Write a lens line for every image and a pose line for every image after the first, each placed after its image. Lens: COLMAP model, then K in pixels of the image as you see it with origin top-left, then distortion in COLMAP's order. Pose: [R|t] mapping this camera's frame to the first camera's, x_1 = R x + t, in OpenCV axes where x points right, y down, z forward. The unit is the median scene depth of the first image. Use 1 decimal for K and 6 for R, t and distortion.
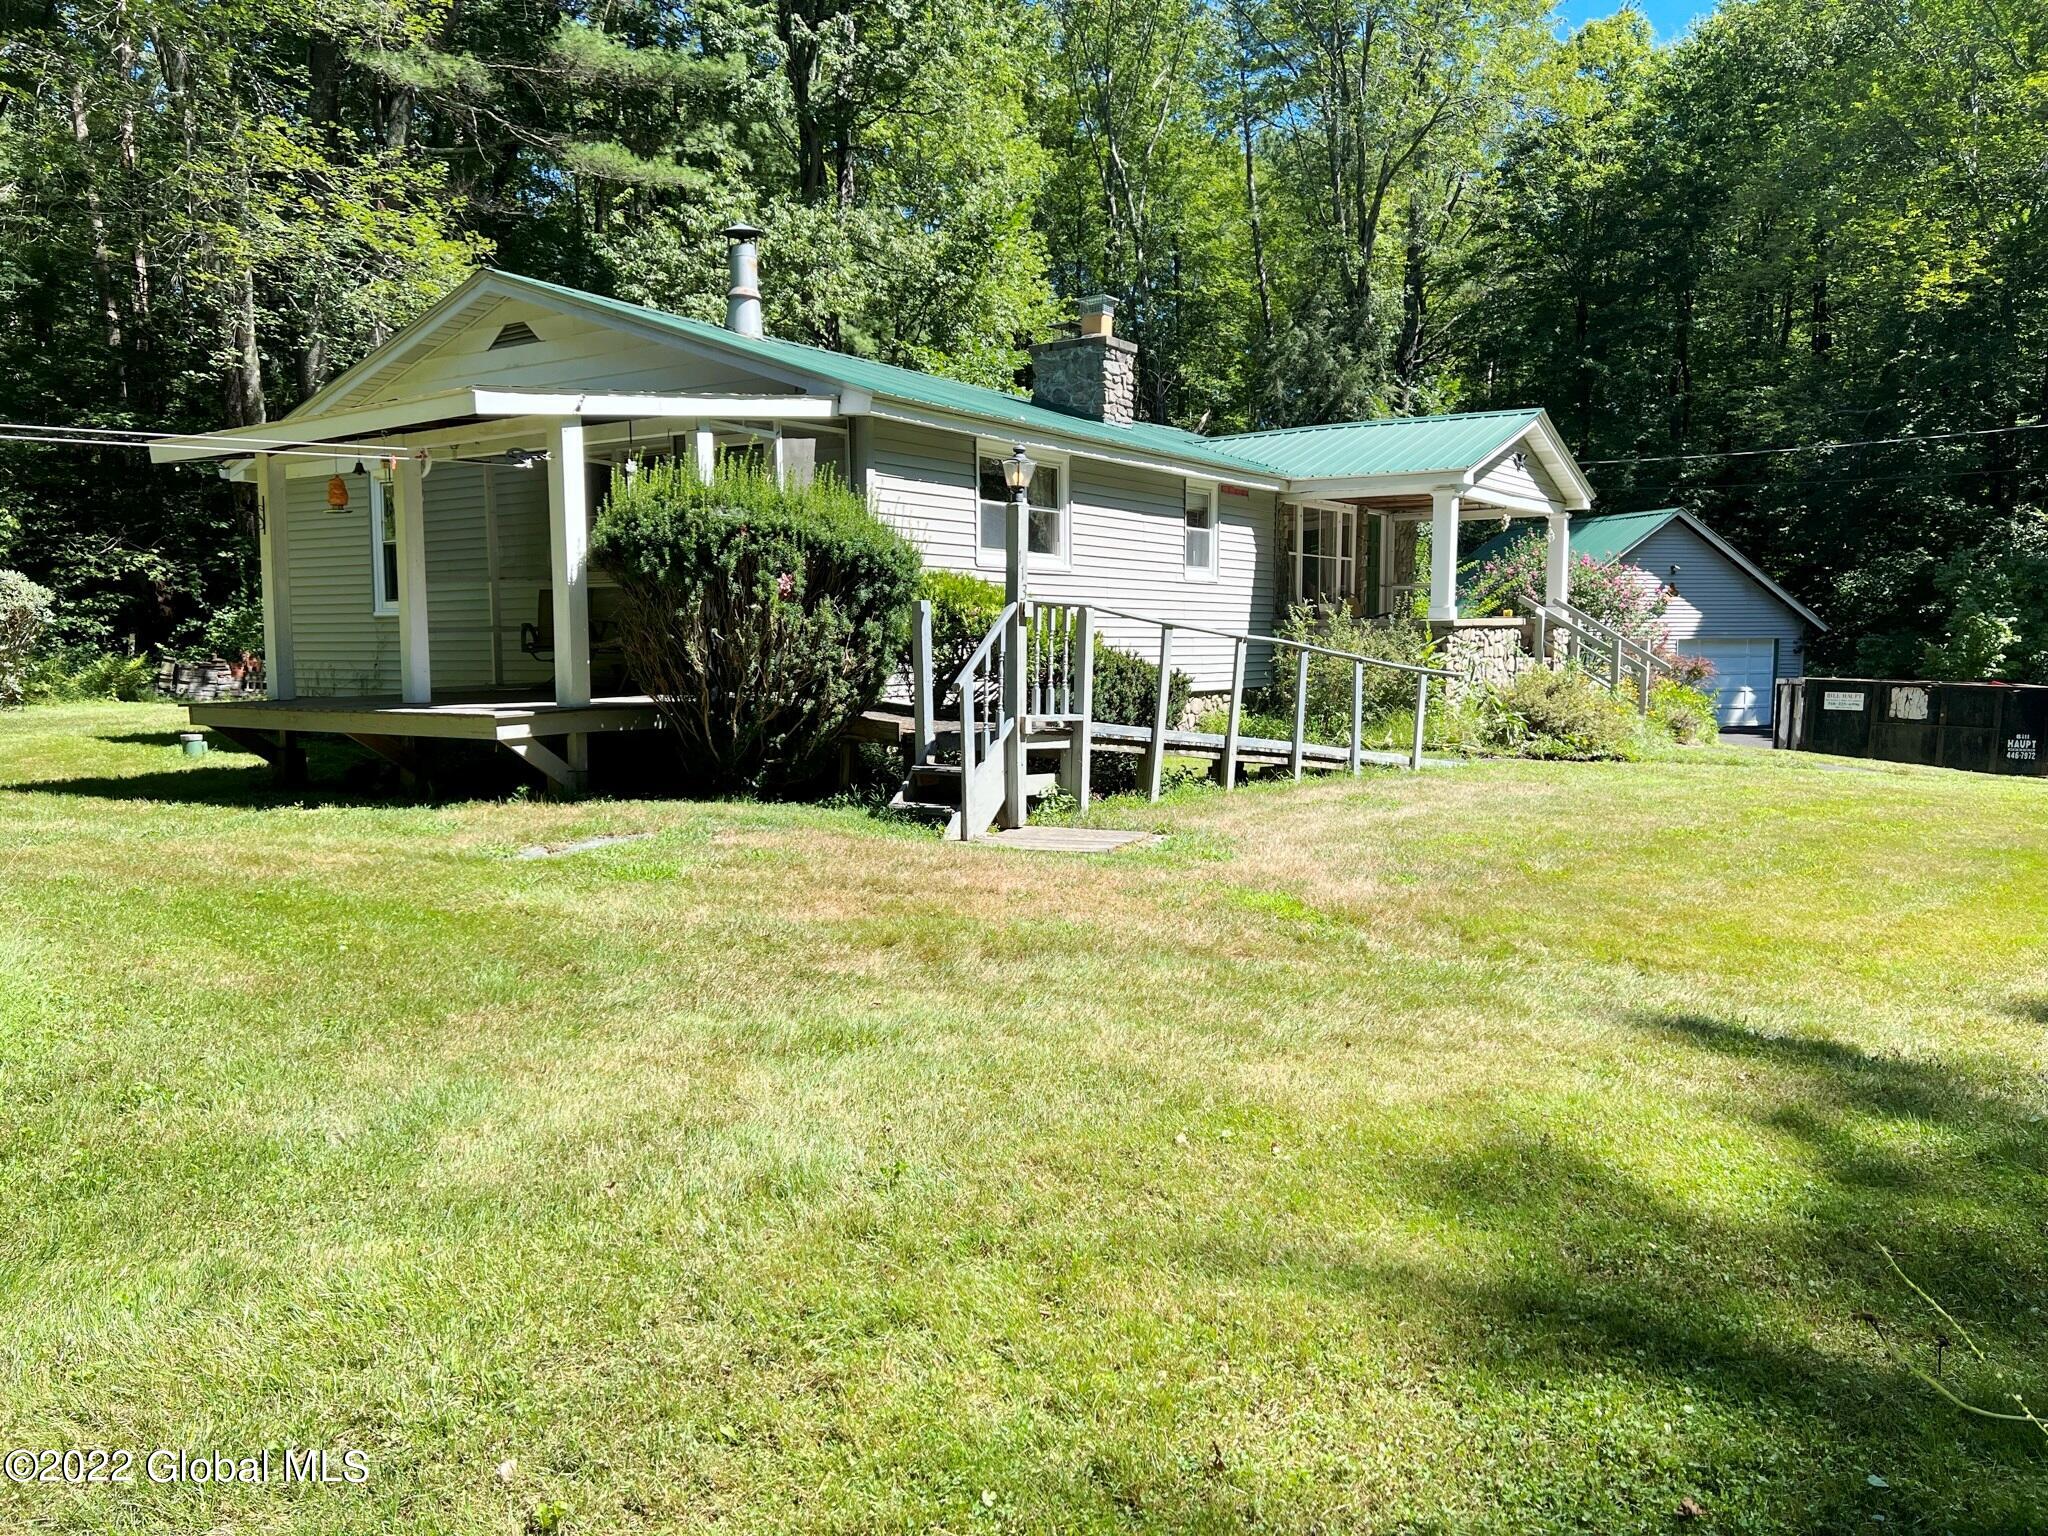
lens RADIAL K [[1574.3, 0, 1028.5], [0, 1574.3, 777.1], [0, 0, 1]] dist [-0.004420, -0.006699]
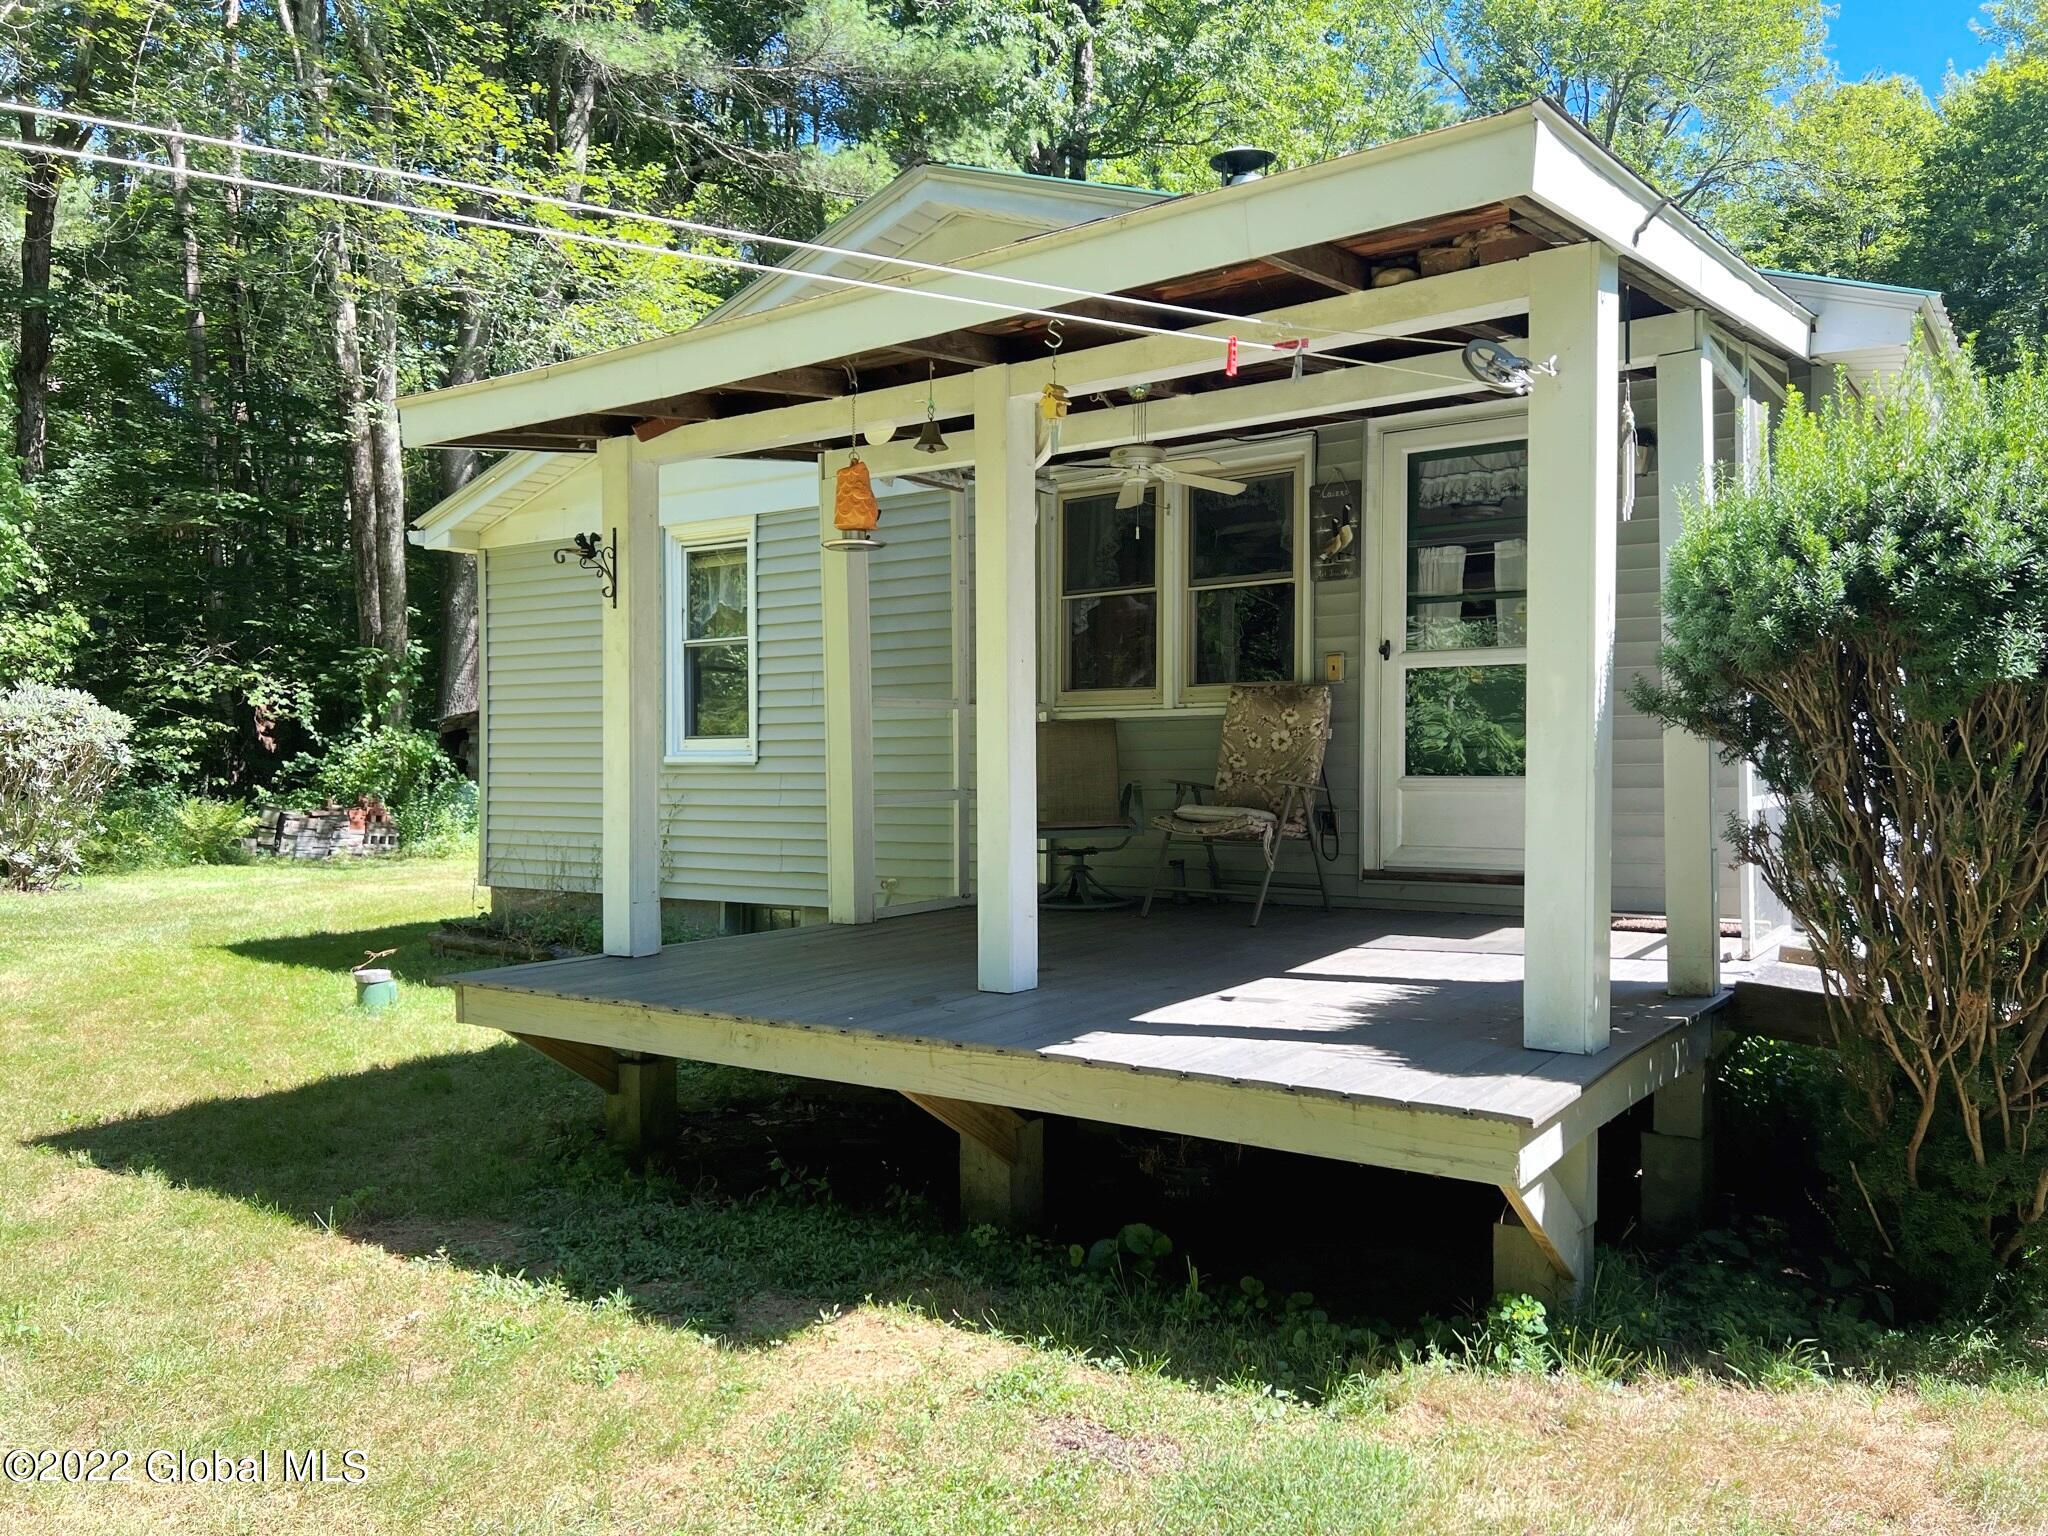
lens RADIAL K [[1574.3, 0, 1016.8], [0, 1574.3, 756.7], [0, 0, 1]] dist [-0.004420, -0.006699]
pose [[0.999584, 0.000237, -0.028852, -0.162062], [-0.002831, 0.995946, -0.089913, -0.031354], [0.028714, 0.089957, 0.995532, 0.246546]]
